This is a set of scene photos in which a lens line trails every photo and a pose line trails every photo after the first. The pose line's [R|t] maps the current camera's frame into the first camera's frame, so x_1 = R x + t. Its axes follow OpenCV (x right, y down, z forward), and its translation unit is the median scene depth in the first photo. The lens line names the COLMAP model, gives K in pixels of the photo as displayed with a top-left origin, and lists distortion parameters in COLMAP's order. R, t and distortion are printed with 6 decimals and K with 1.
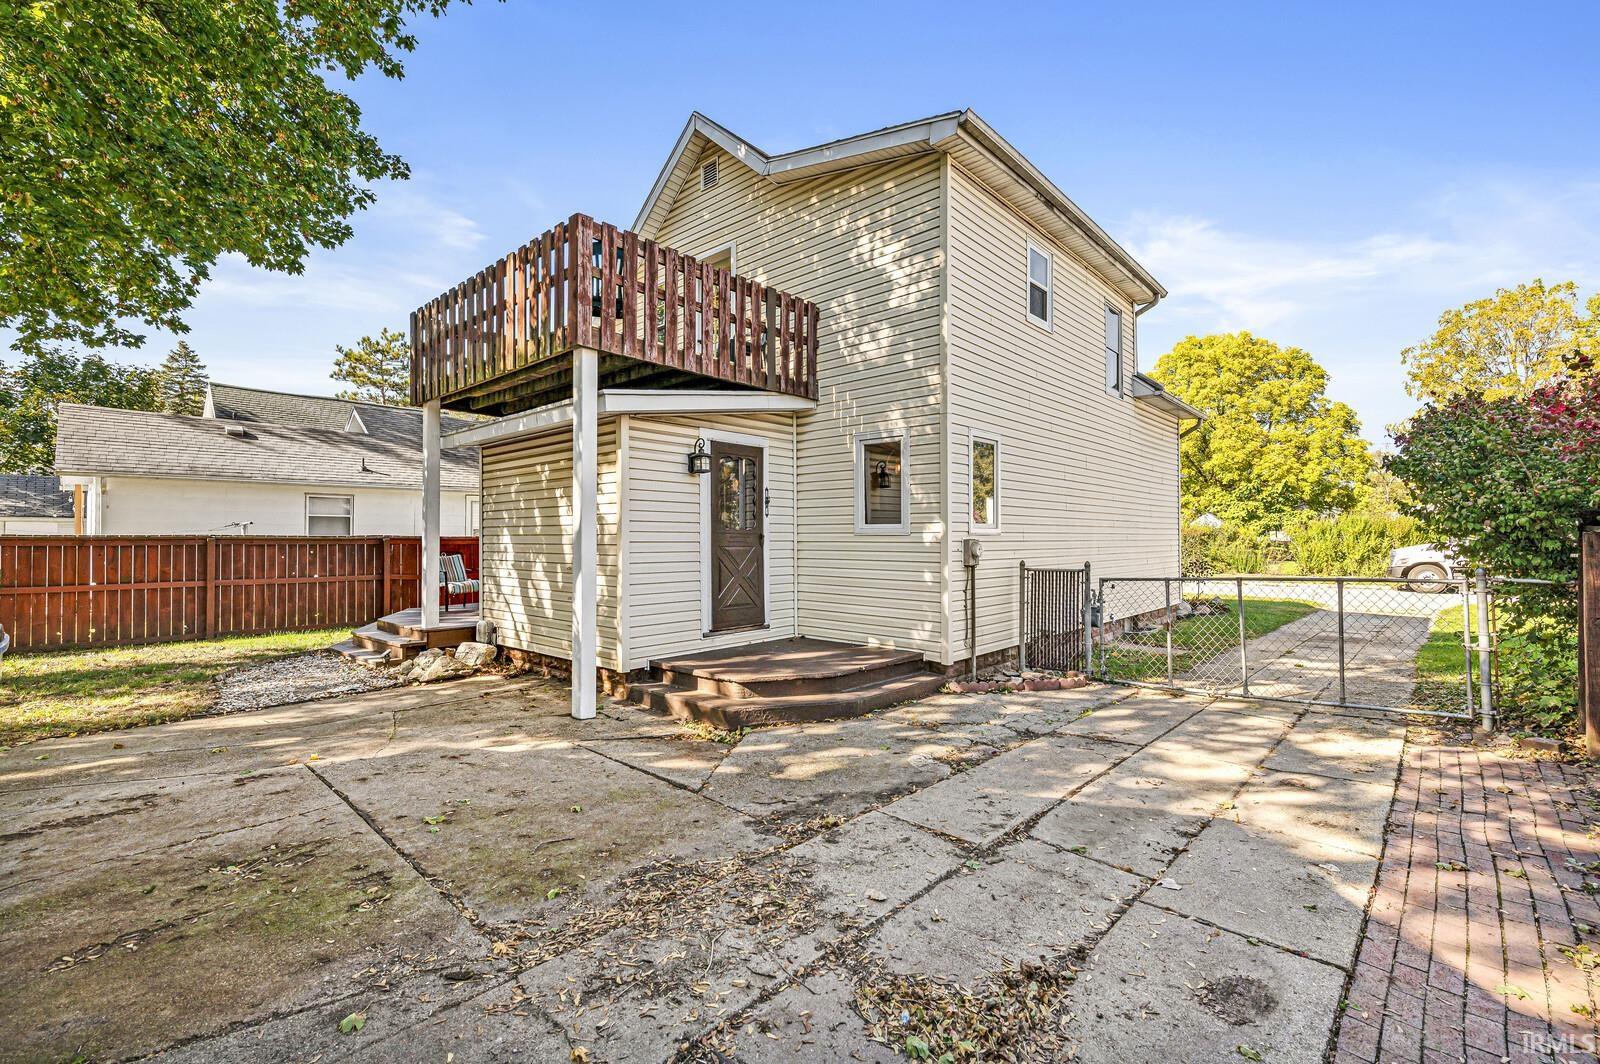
lens RADIAL K [[701.3, 0, 807.4], [0, 701.3, 524.7], [0, 0, 1]] dist [0.012598, -0.001699]
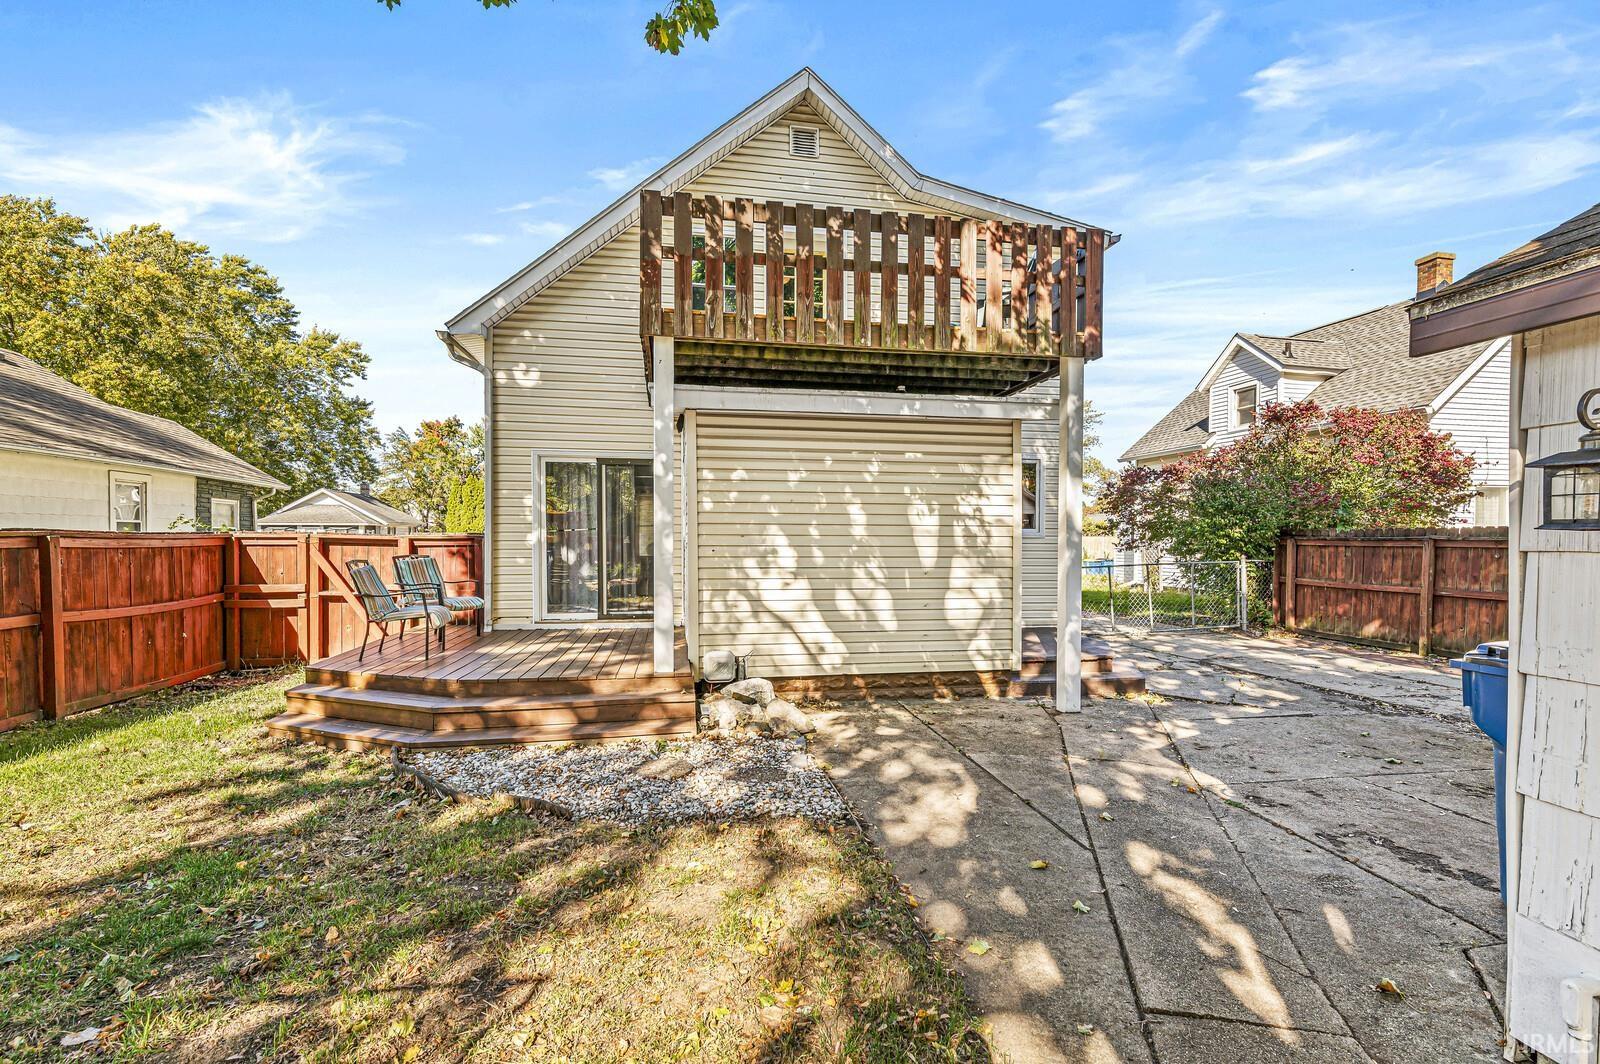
lens RADIAL K [[701.3, 0, 812.2], [0, 701.3, 545.9], [0, 0, 1]] dist [0.012598, -0.001699]
pose [[0.601502, -0.004883, 0.798857, -1.640910], [-0.017476, 0.999662, 0.019269, 0.016733], [-0.798680, -0.025551, 0.601213, 0.810915]]
